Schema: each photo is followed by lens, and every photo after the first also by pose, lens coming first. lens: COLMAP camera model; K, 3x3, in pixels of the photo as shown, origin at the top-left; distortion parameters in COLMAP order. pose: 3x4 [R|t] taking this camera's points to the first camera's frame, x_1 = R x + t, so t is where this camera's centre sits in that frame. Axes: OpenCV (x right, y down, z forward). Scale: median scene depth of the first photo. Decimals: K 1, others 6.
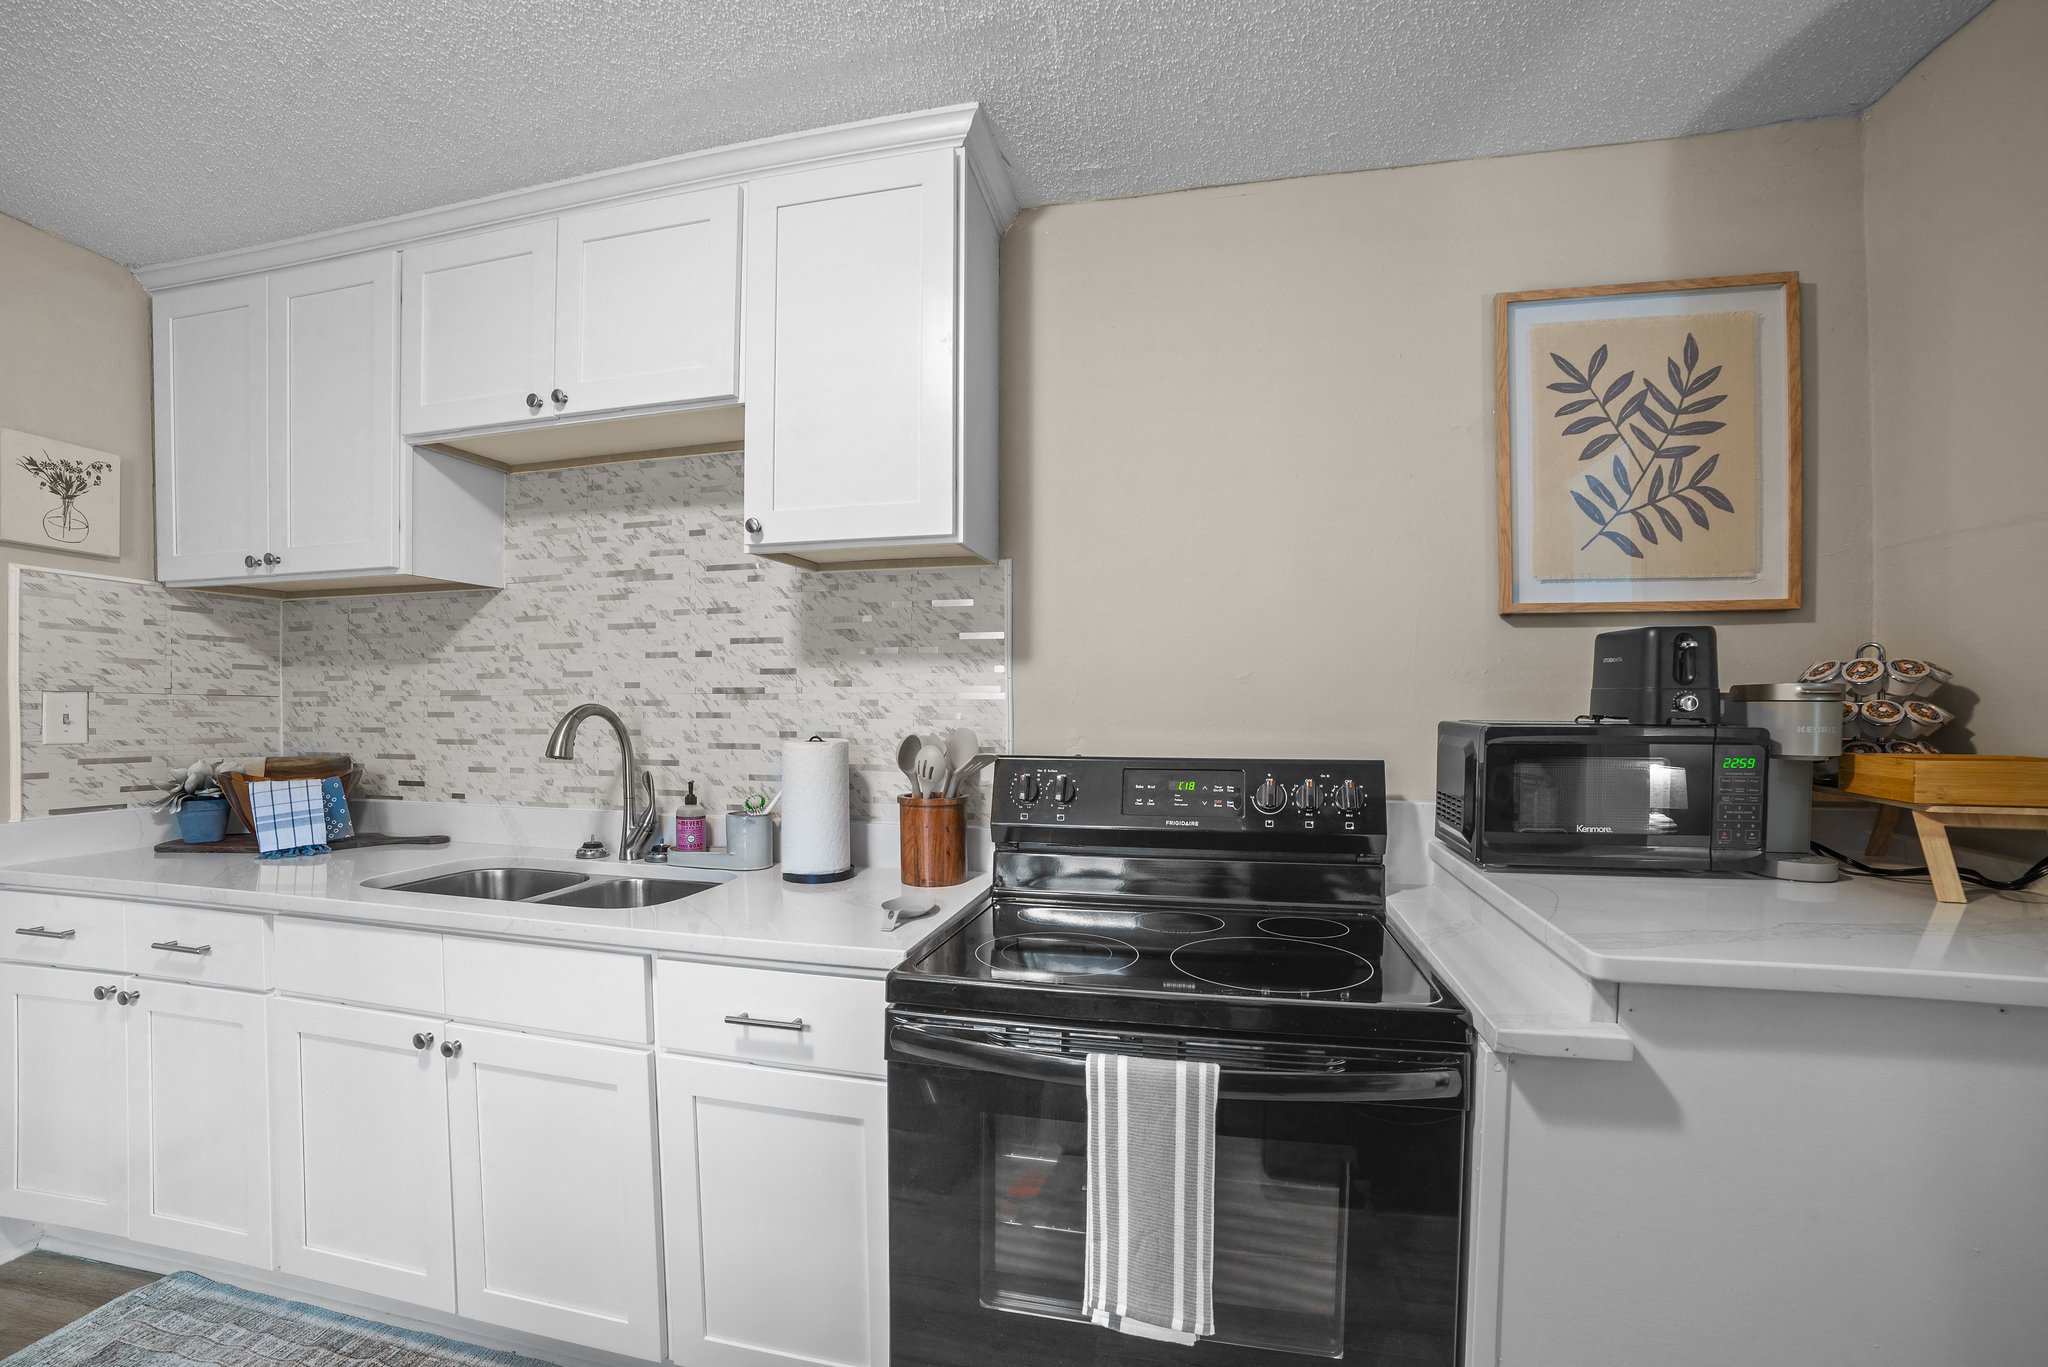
lens RADIAL K [[830.1, 0, 1026.1], [0, 830.1, 700.6], [0, 0, 1]] dist [-0.089995, 0.031772]
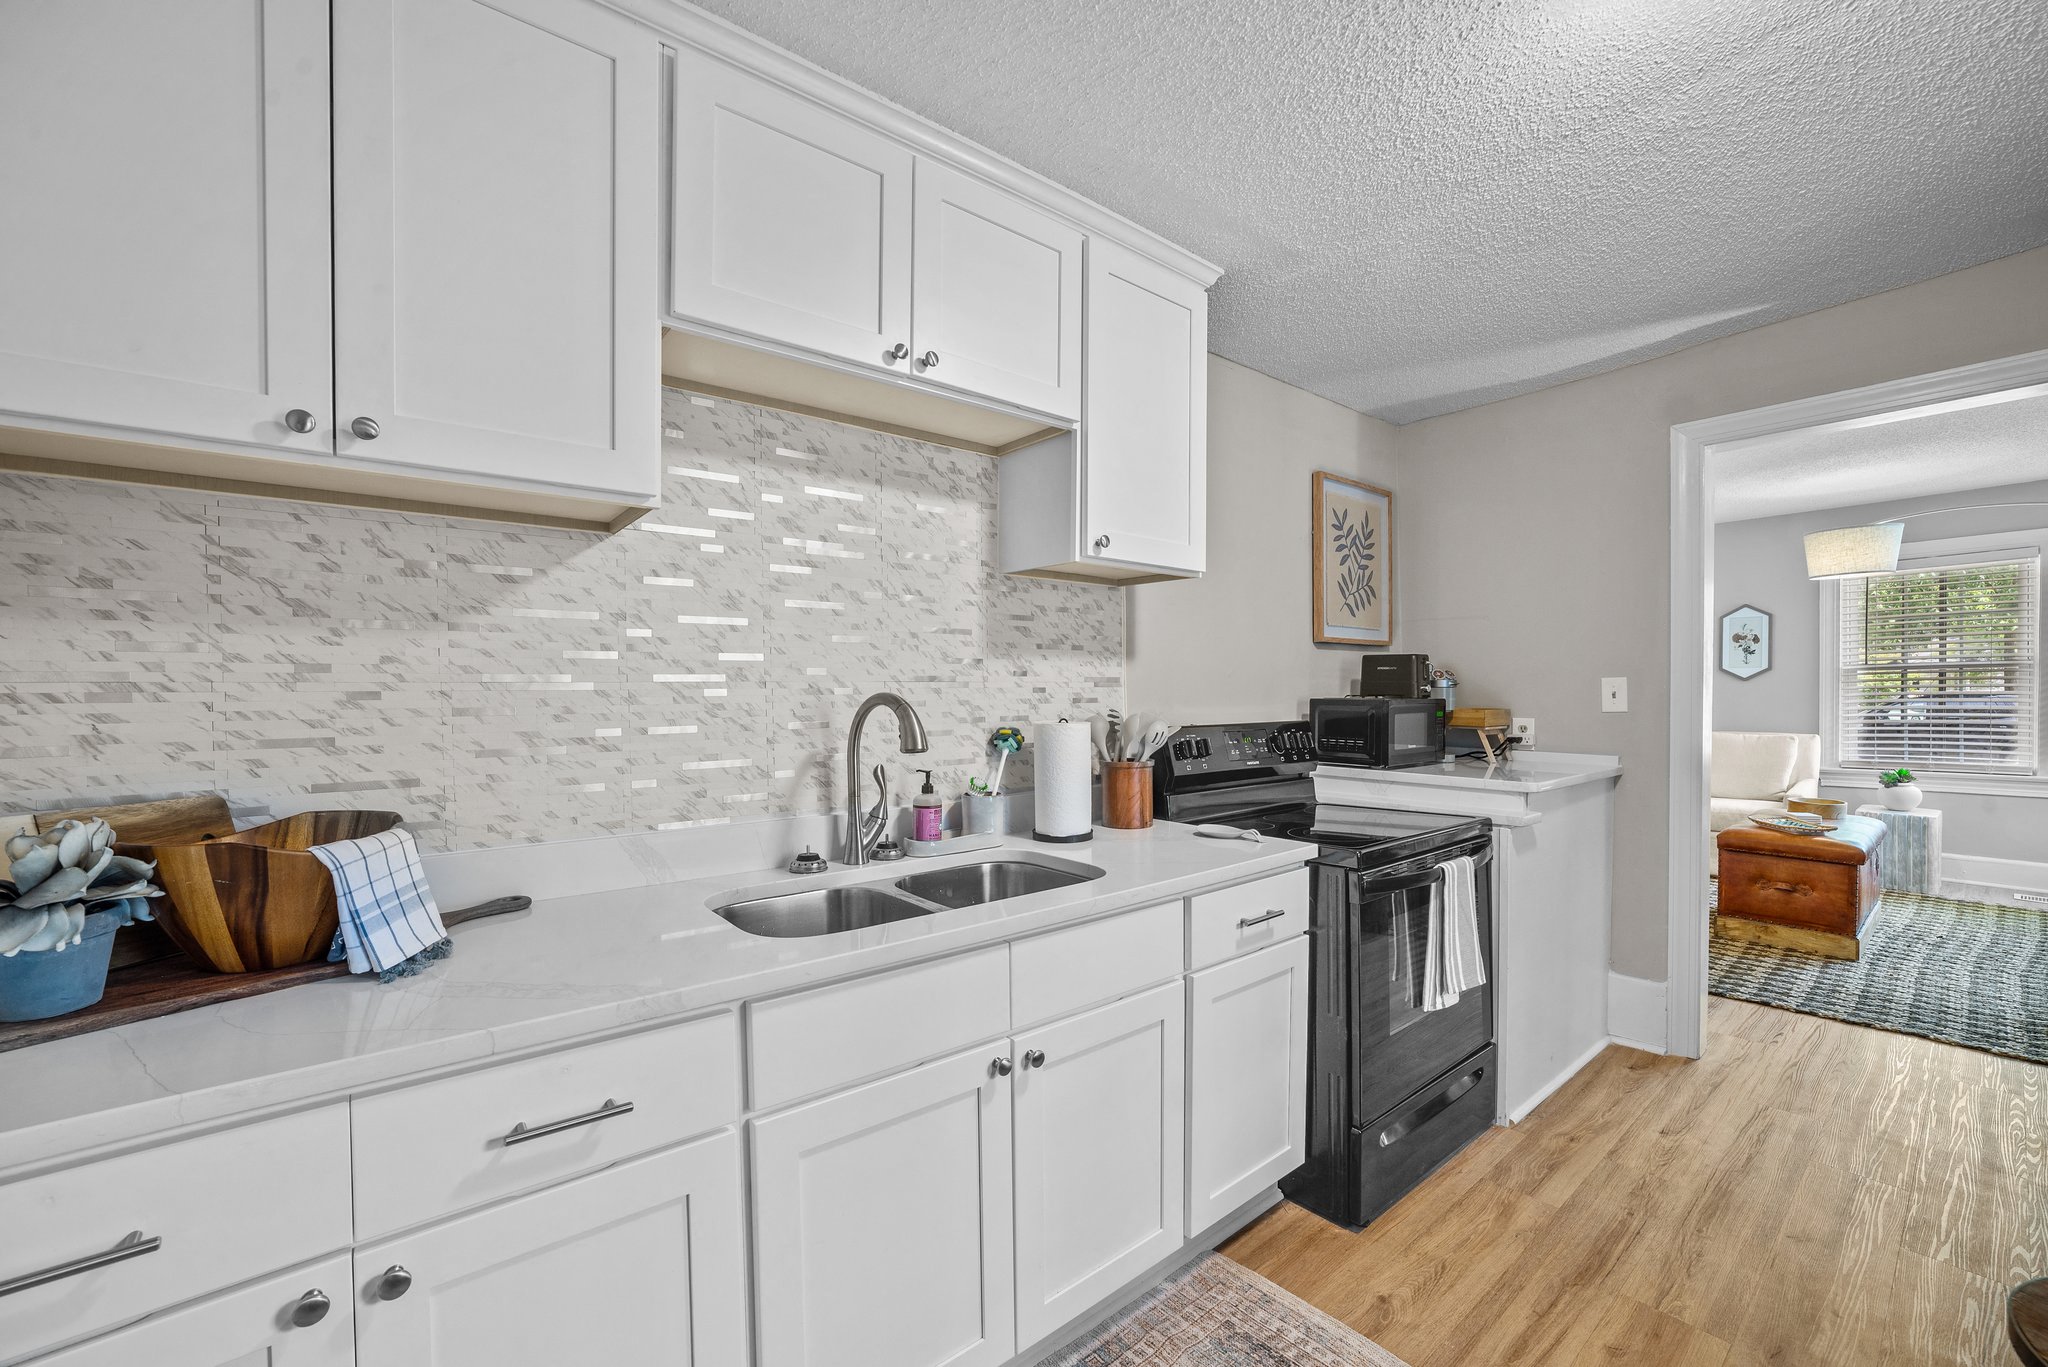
lens RADIAL K [[793.5, 0, 1024.0], [0, 793.5, 683.5], [0, 0, 1]] dist [-0.012166, -0.000138]
pose [[0.635988, 0.004203, 0.771687, -1.081493], [0.006444, 0.999921, -0.010758, 0.005233], [-0.771672, 0.011815, 0.635911, 0.297149]]
